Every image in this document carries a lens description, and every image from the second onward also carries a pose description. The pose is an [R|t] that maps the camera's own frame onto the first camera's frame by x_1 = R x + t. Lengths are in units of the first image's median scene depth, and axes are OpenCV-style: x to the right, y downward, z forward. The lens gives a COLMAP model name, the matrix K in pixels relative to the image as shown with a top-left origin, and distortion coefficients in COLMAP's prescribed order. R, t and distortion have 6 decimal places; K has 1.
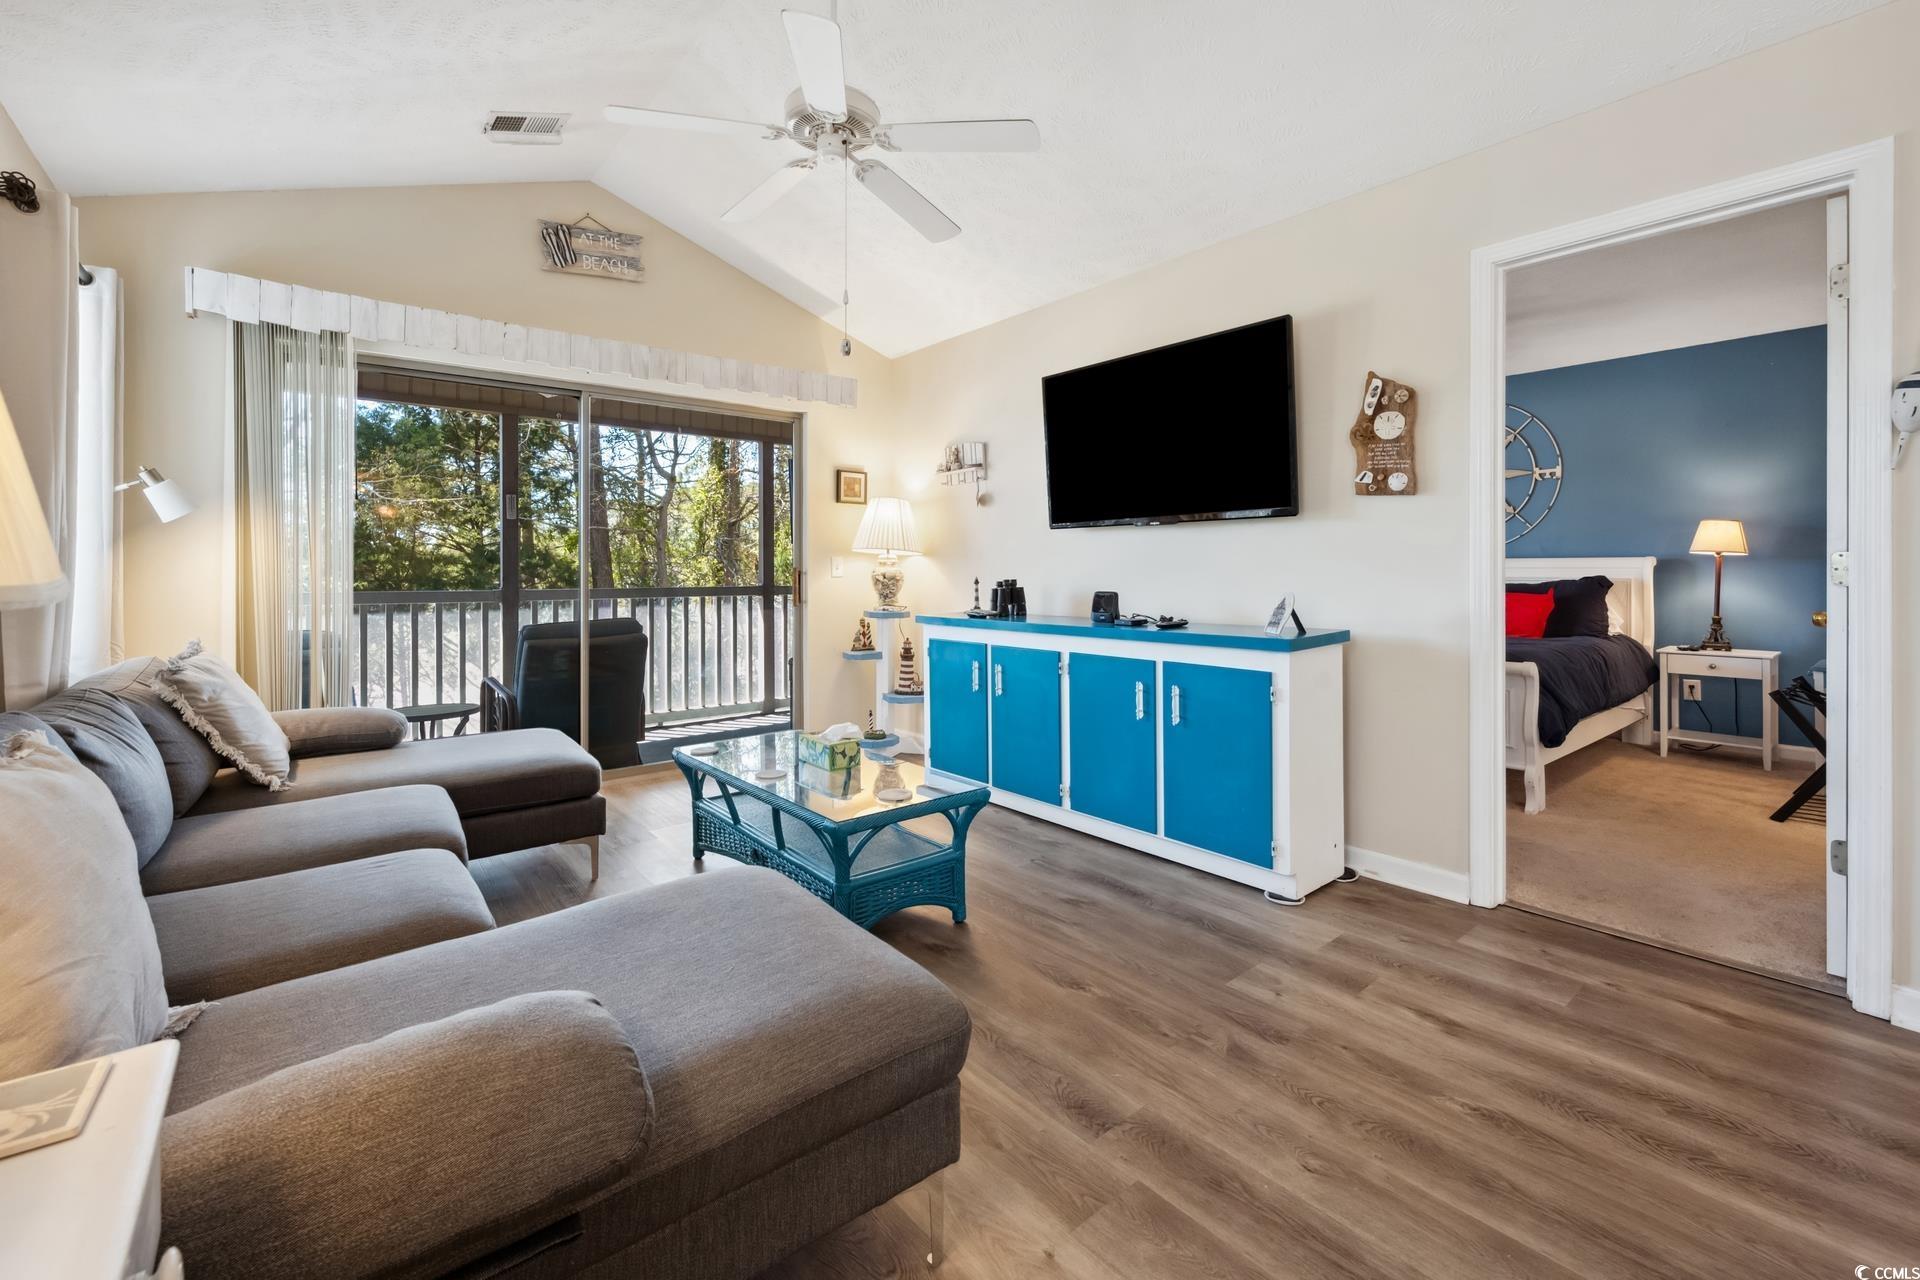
lens RADIAL K [[819.1, 0, 942.6], [0, 819.1, 570.3], [0, 0, 1]] dist [0.007974, 0.001023]
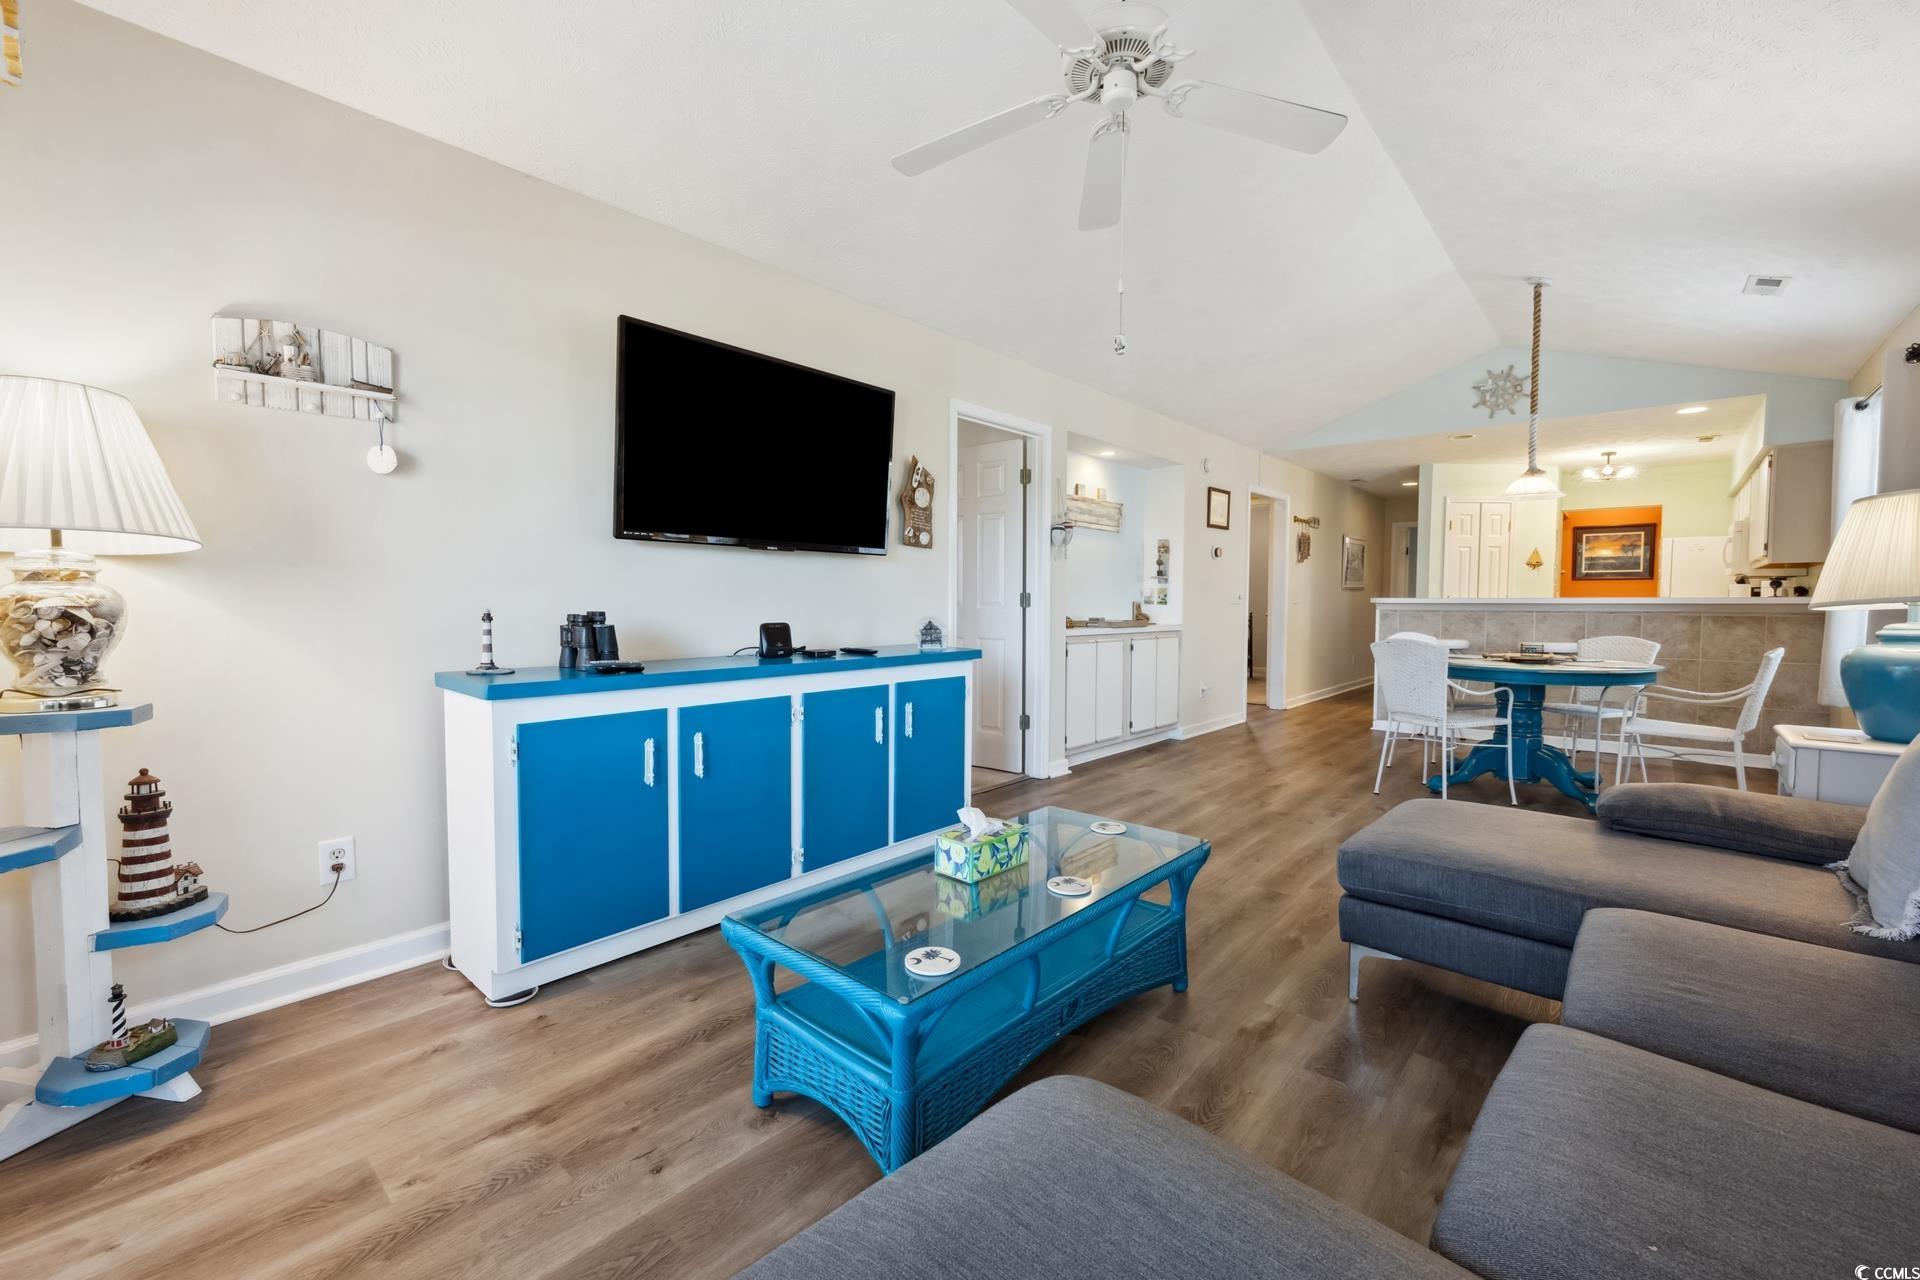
lens RADIAL K [[819.1, 0, 959.3], [0, 819.1, 645.6], [0, 0, 1]] dist [0.007974, 0.001023]
pose [[-0.190780, -0.048339, 0.980442, -0.894940], [0.000258, 0.998784, 0.049294, 0.008648], [-0.981633, 0.009657, -0.190535, 1.250693]]
